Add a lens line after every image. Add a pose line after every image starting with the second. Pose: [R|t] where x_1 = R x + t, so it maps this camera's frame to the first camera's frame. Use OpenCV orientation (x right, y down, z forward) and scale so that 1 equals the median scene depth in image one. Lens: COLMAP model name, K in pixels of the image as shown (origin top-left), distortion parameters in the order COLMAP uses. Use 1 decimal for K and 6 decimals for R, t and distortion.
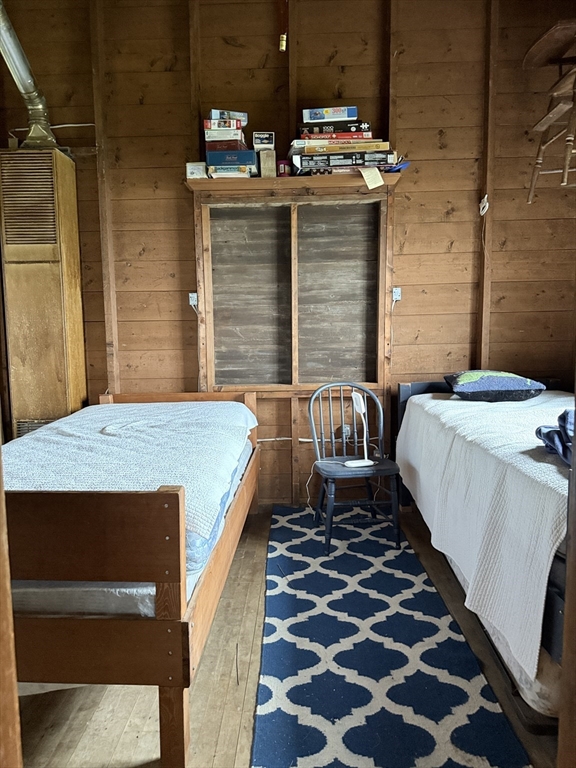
lens RADIAL K [[529.7, 0, 288.0], [0, 529.7, 384.0], [0, 0, 1]] dist [-0.020215, -0.041190]
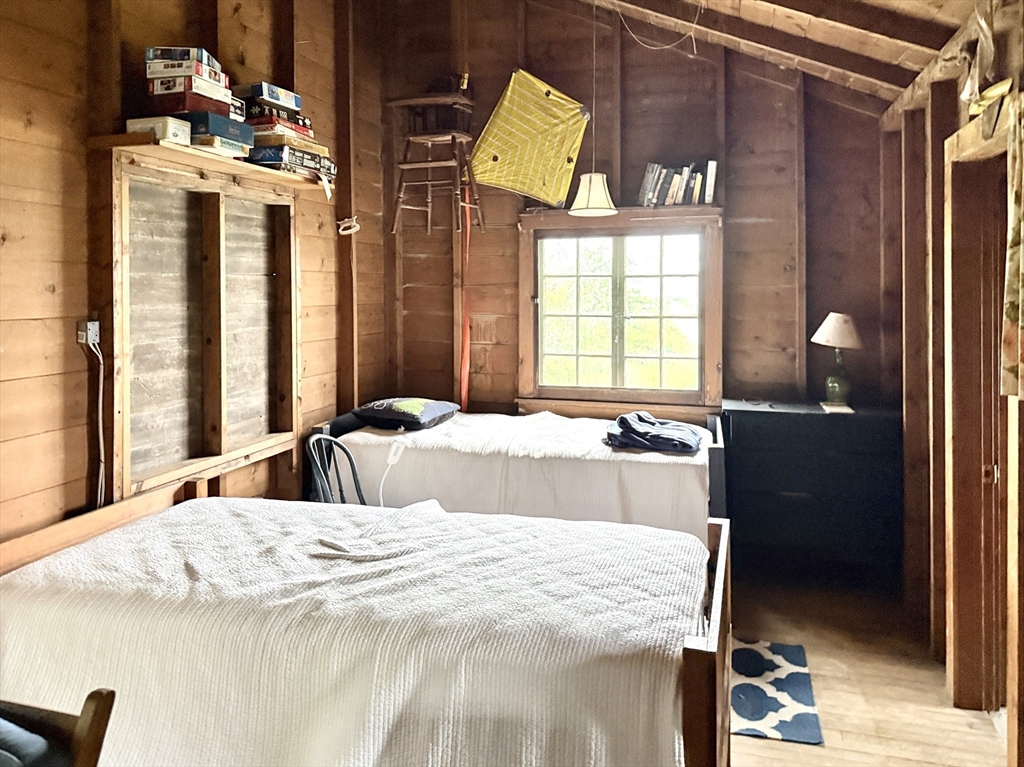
lens RADIAL K [[706.3, 0, 512.1], [0, 706.3, 311.1], [0, 0, 1]] dist [-0.020215, -0.041190]
pose [[0.296557, -0.001603, 0.955014, -0.824453], [0.112207, 0.993131, -0.033176, -0.120768], [-0.948401, 0.116998, 0.294700, 0.400446]]
